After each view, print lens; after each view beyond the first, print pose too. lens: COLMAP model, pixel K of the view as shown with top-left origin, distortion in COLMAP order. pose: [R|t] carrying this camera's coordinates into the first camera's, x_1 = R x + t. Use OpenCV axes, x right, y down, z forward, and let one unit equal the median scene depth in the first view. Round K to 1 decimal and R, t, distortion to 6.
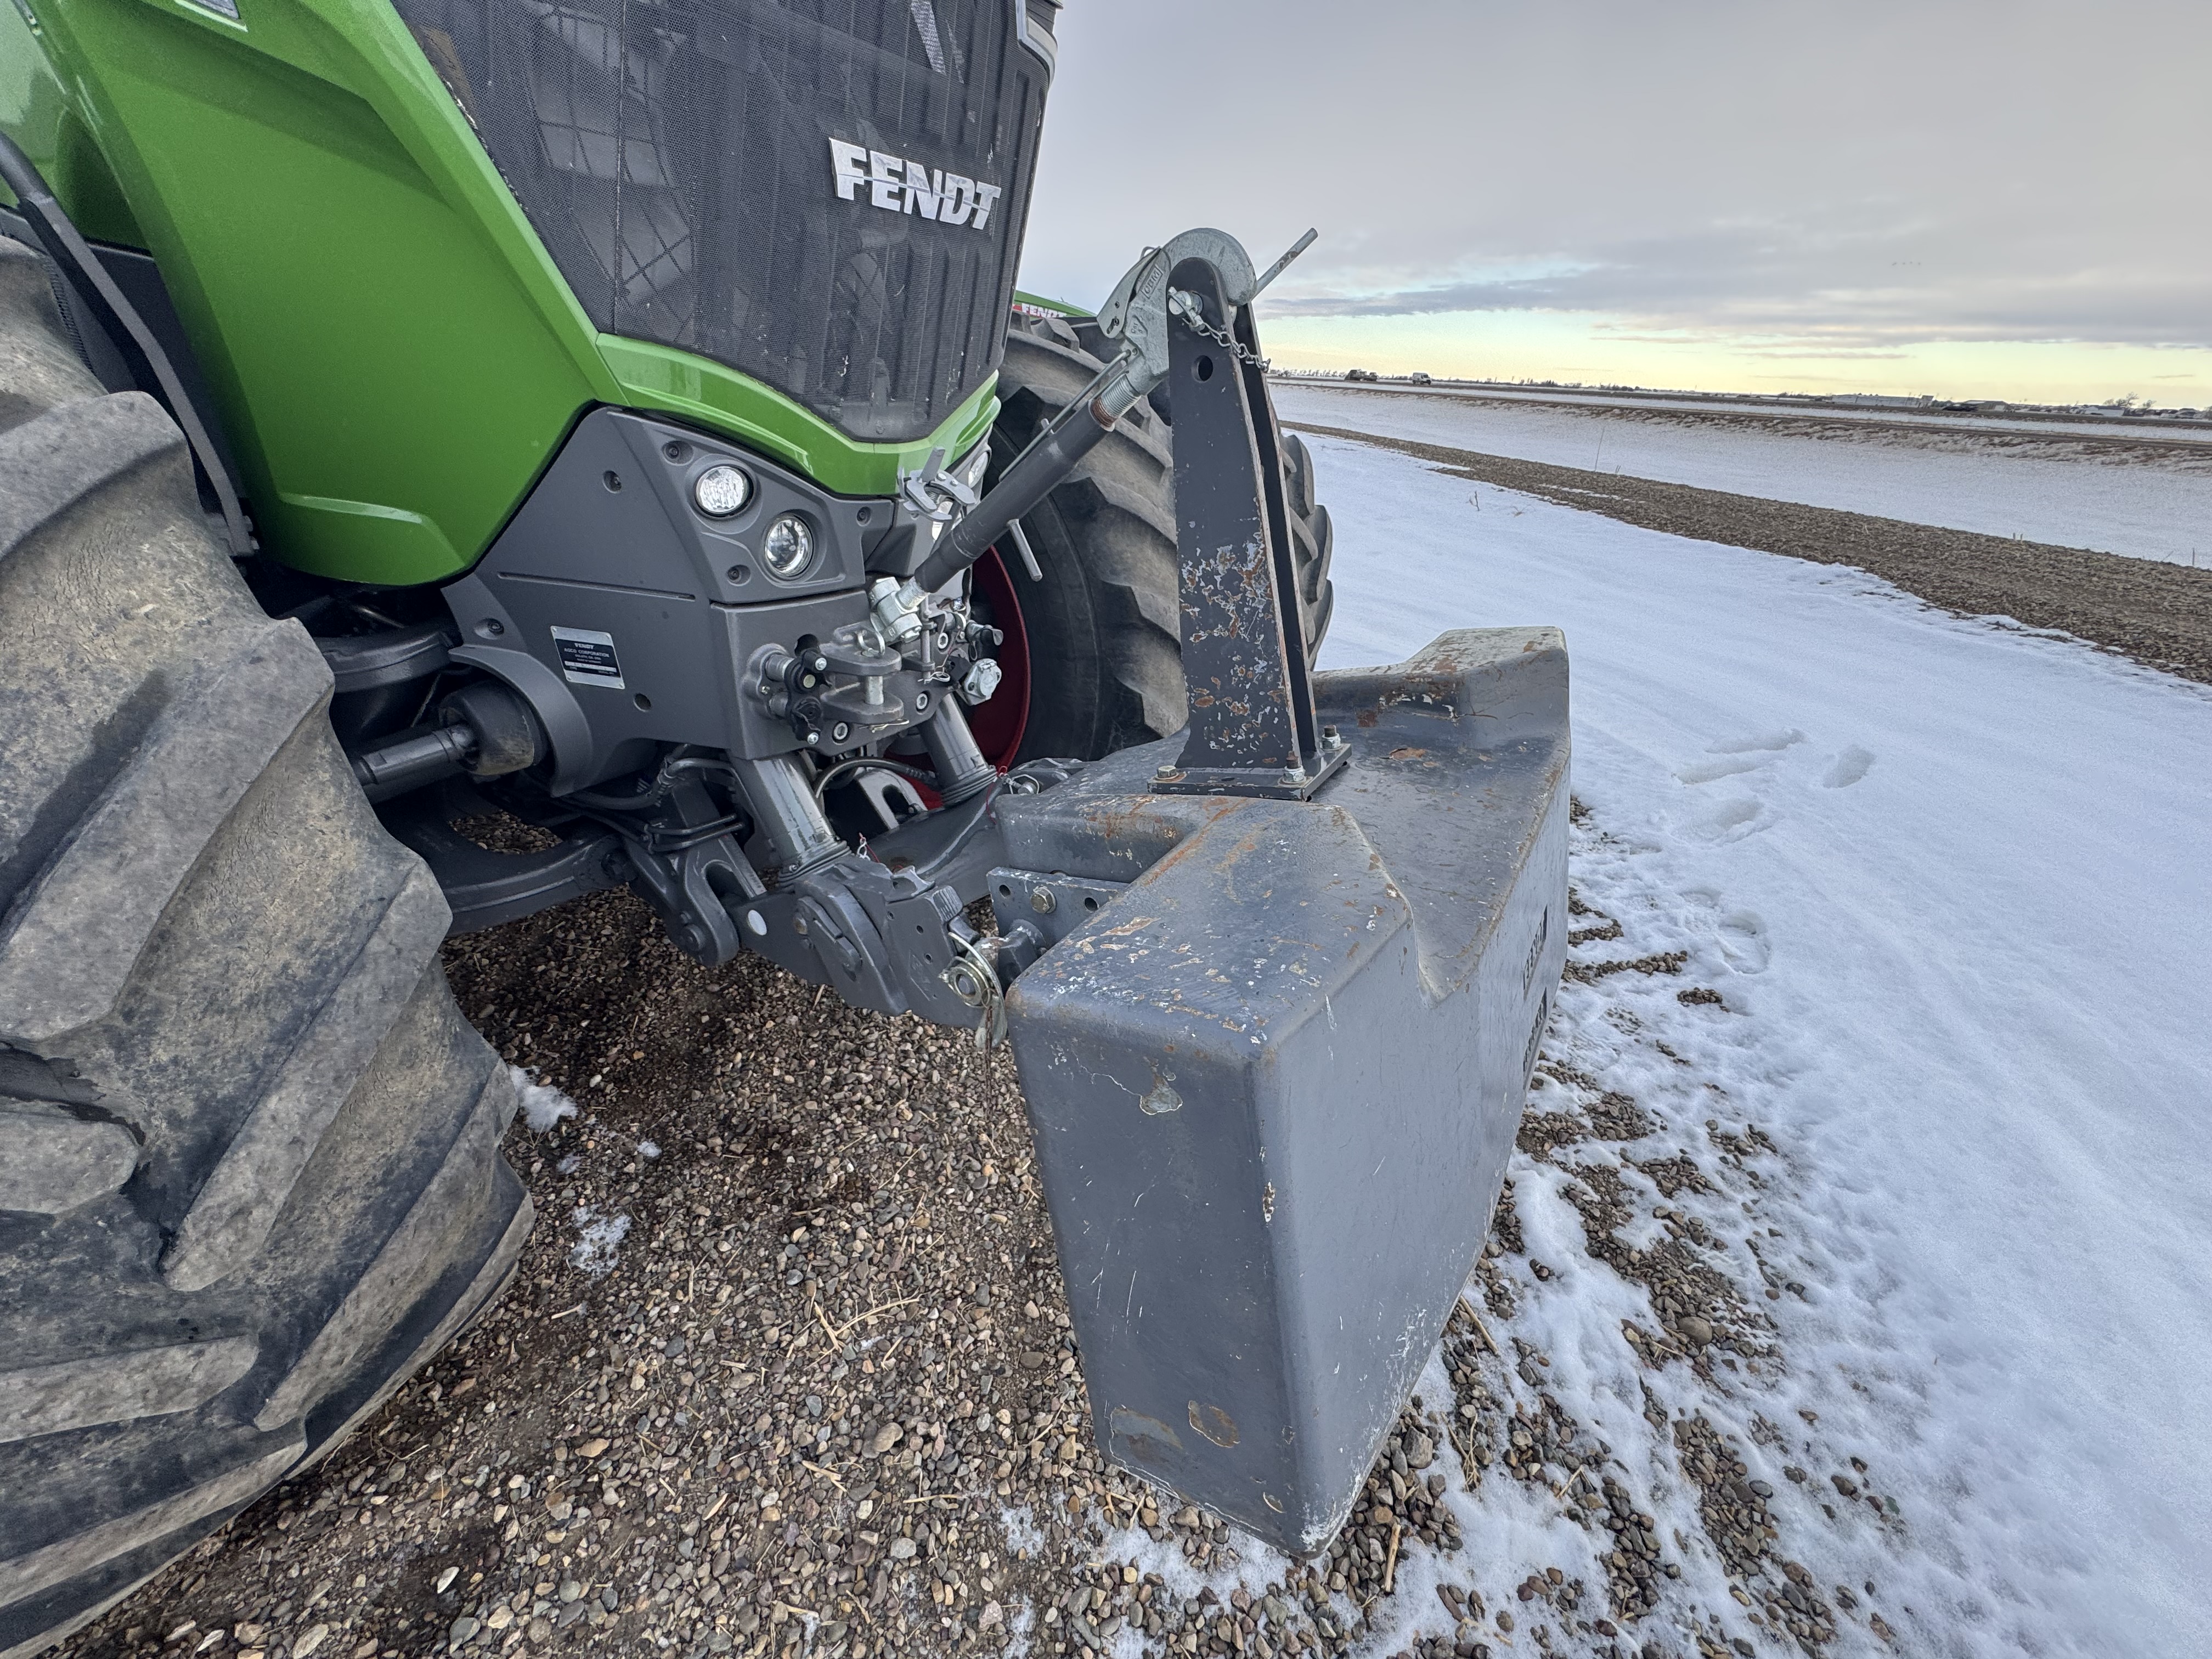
lens RADIAL K [[913.2, 0, 1106.0], [0, 913.2, 829.5], [0, 0, 1]] dist [-0.007610, 0.000564]
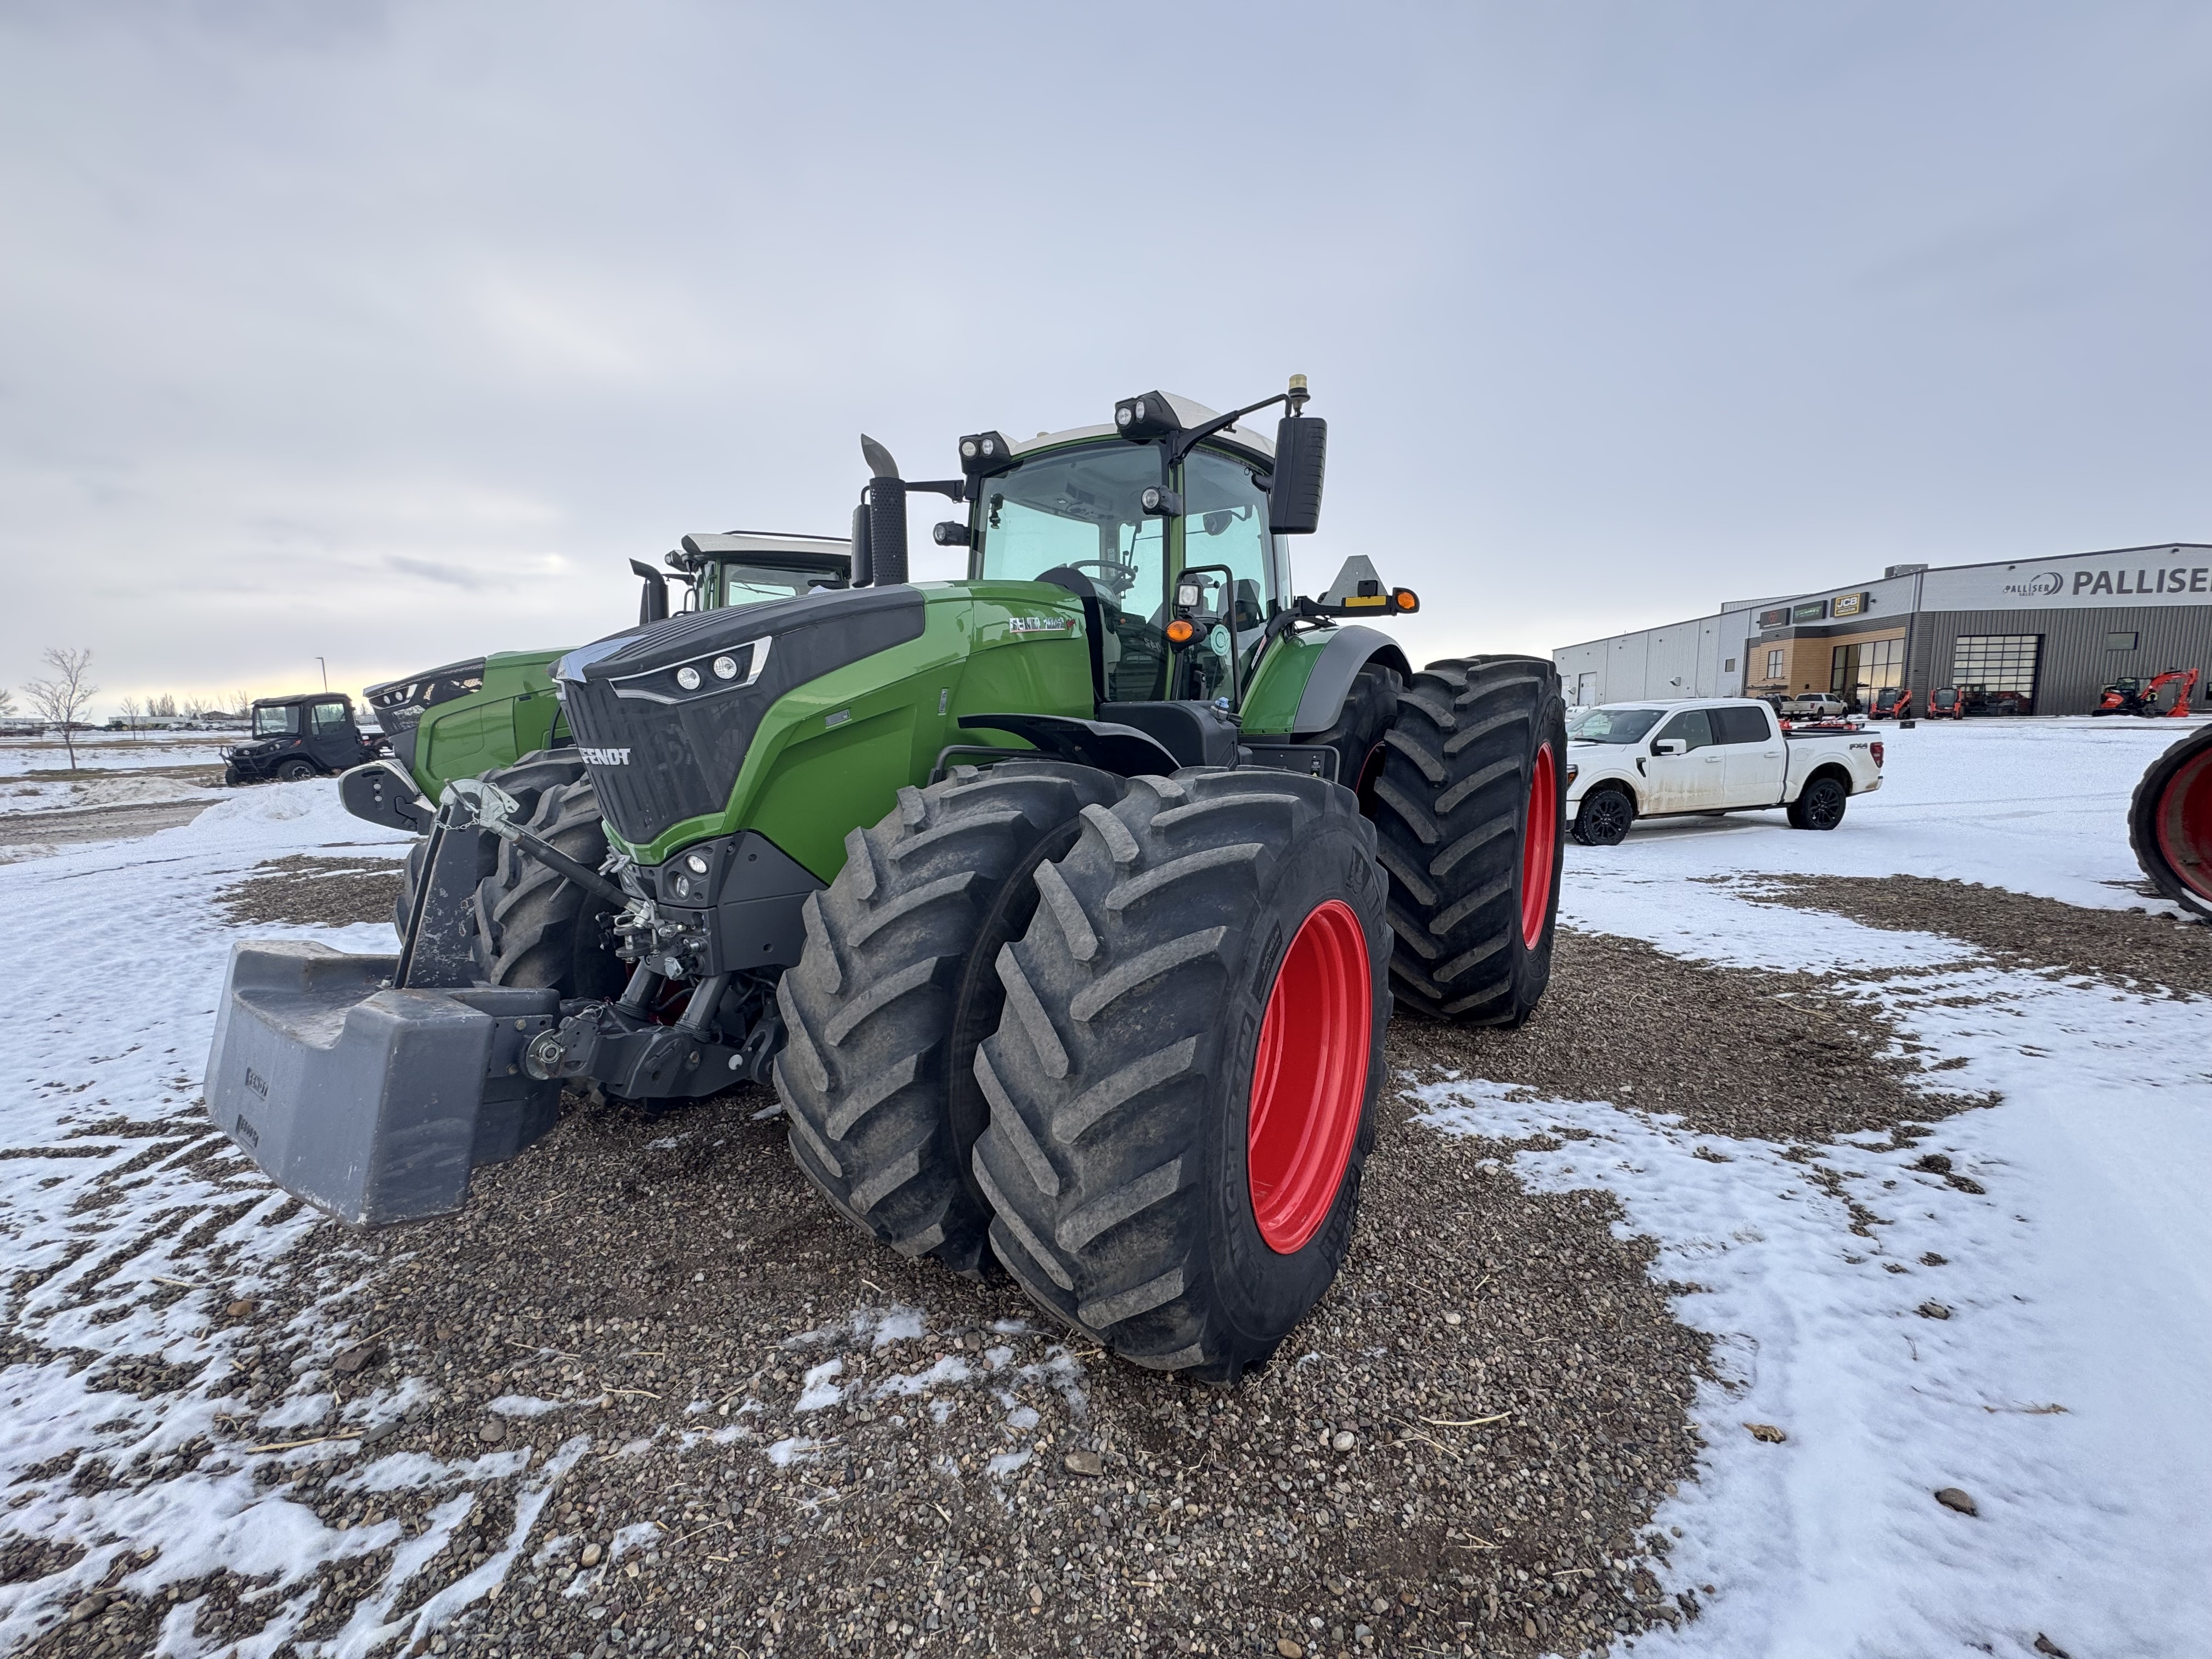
lens RADIAL K [[884.2, 0, 1106.0], [0, 884.2, 829.5], [0, 0, 1]] dist [0.000354, -0.000334]
pose [[-0.041338, 0.087917, -0.995270, 1.075453], [-0.444628, 0.890434, 0.097123, -0.665561], [0.894761, 0.446540, 0.002281, 1.133975]]
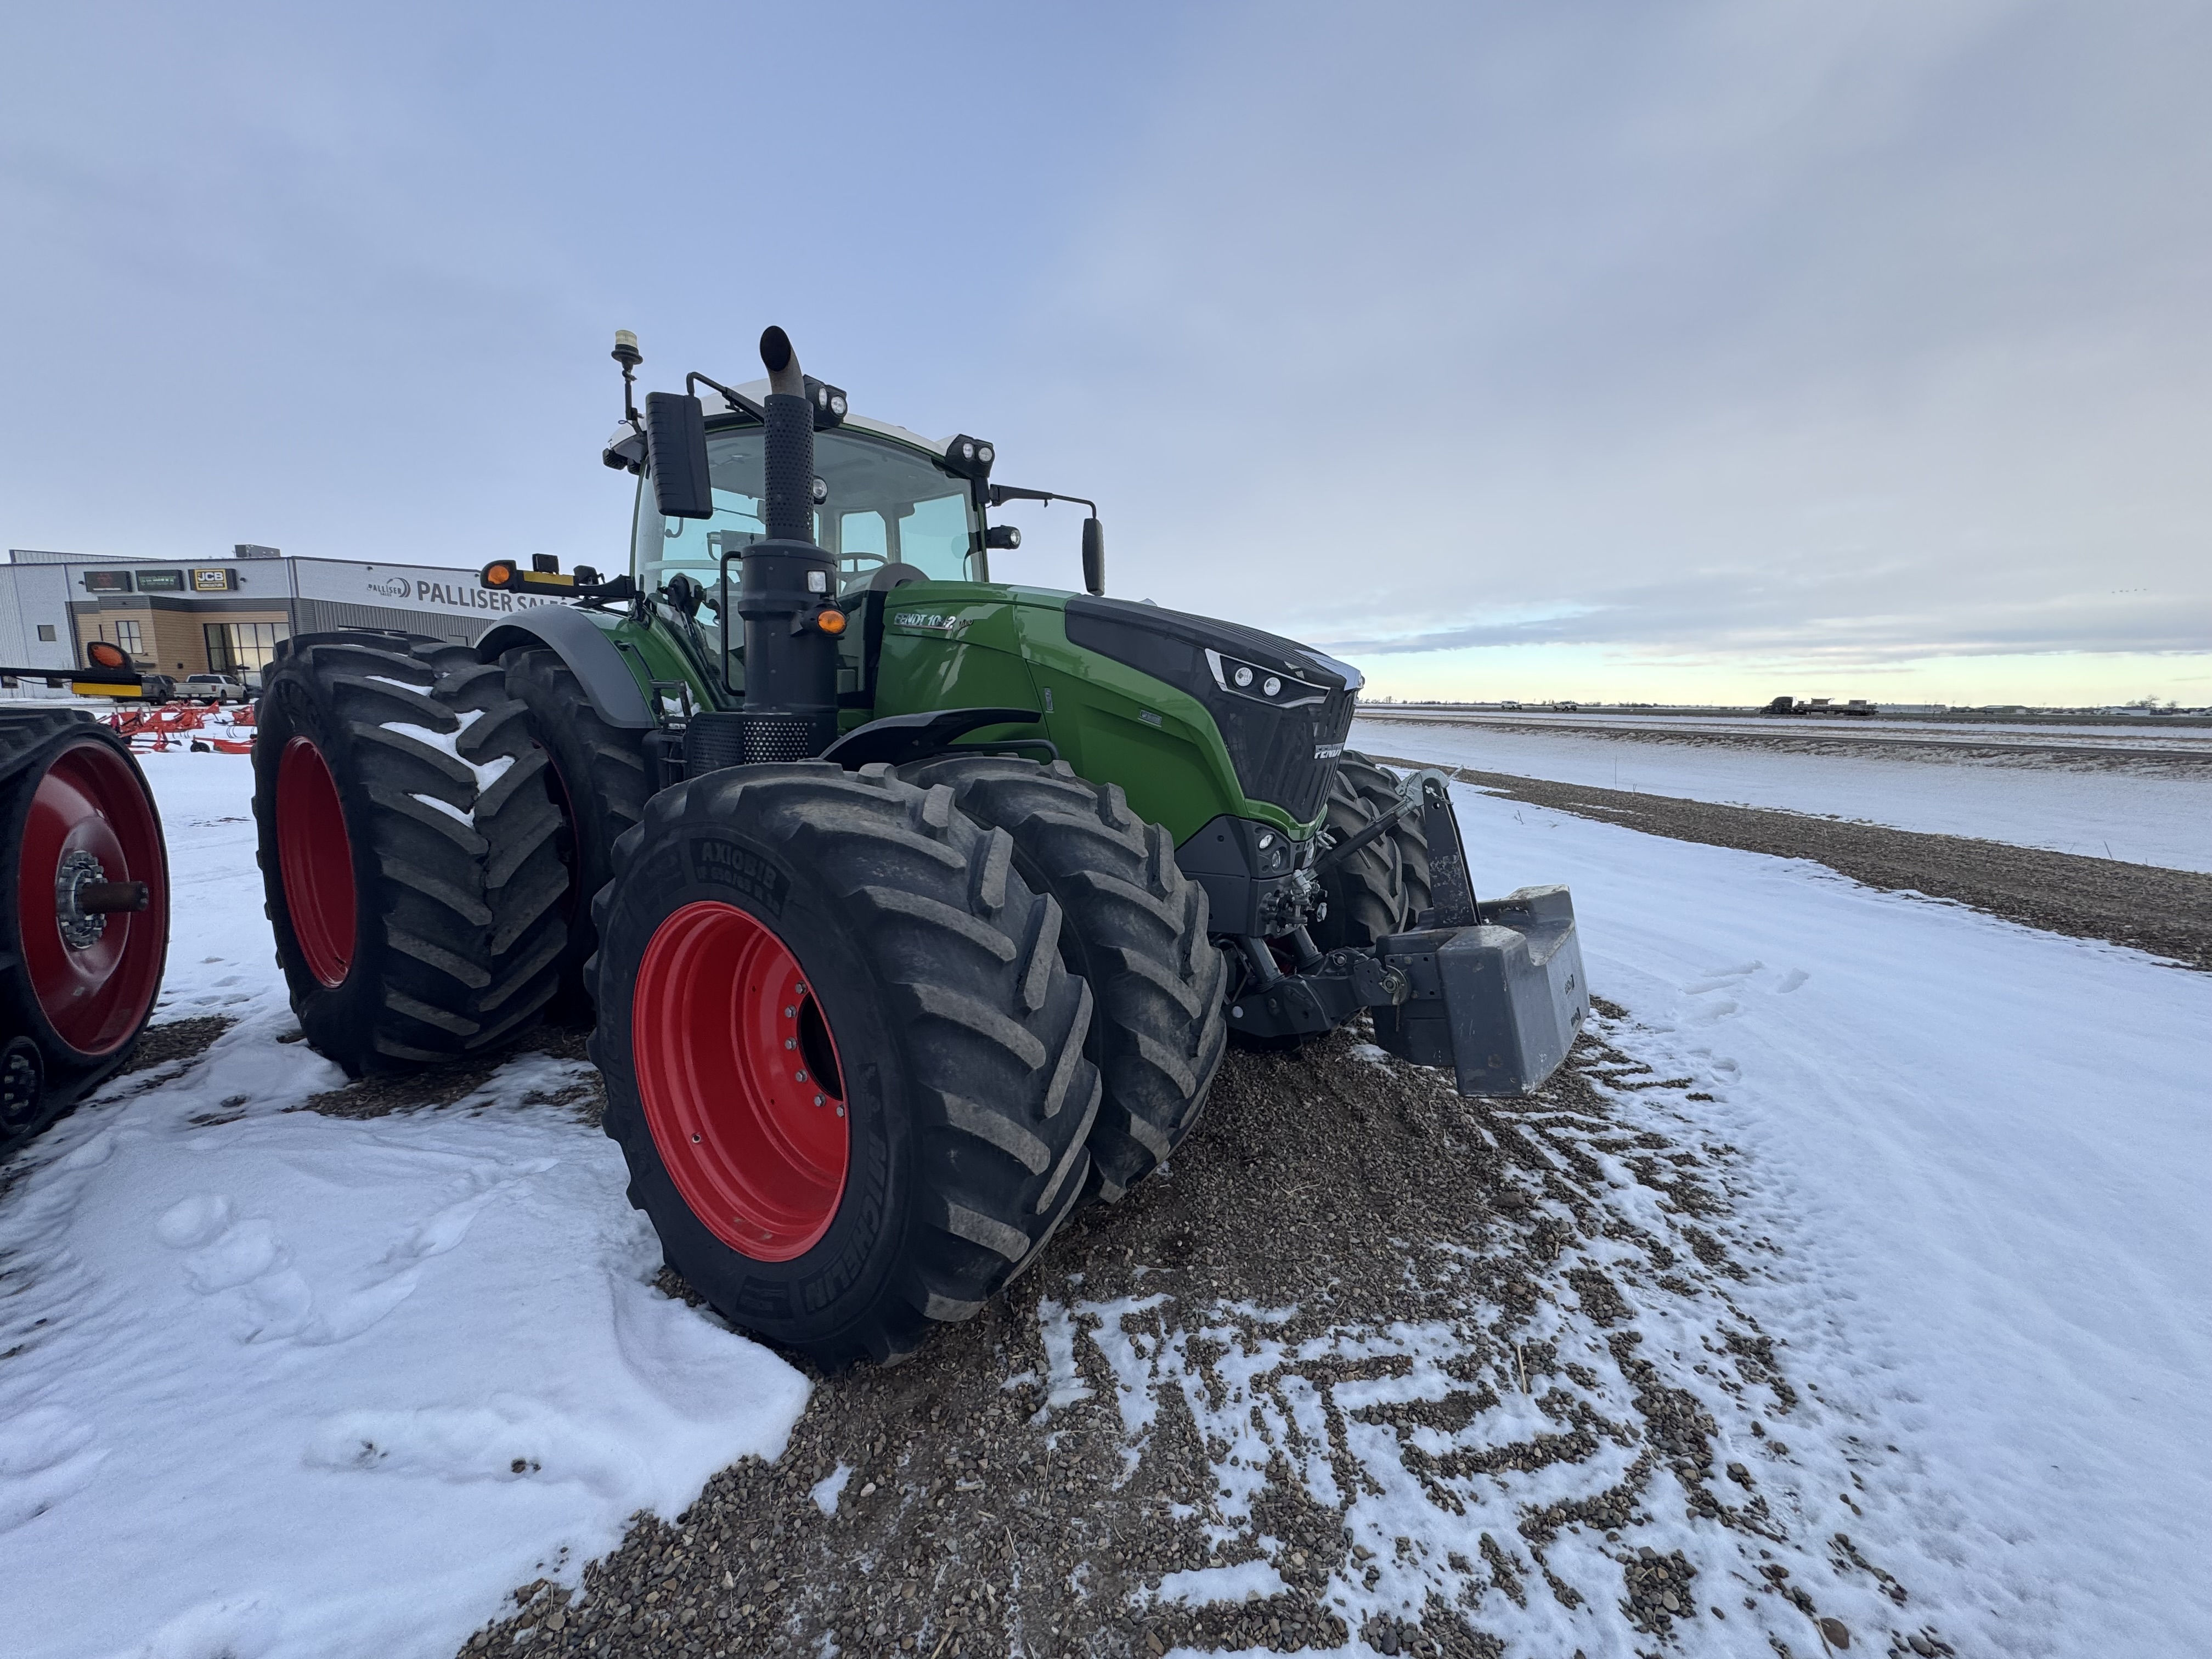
lens RADIAL K [[884.2, 0, 1106.0], [0, 884.2, 829.5], [0, 0, 1]] dist [0.000354, -0.000334]
pose [[0.997345, -0.017579, -0.070670, -0.372405], [-0.006119, 0.946769, -0.321857, 0.264013], [0.072566, 0.321435, 0.944147, -0.893628]]
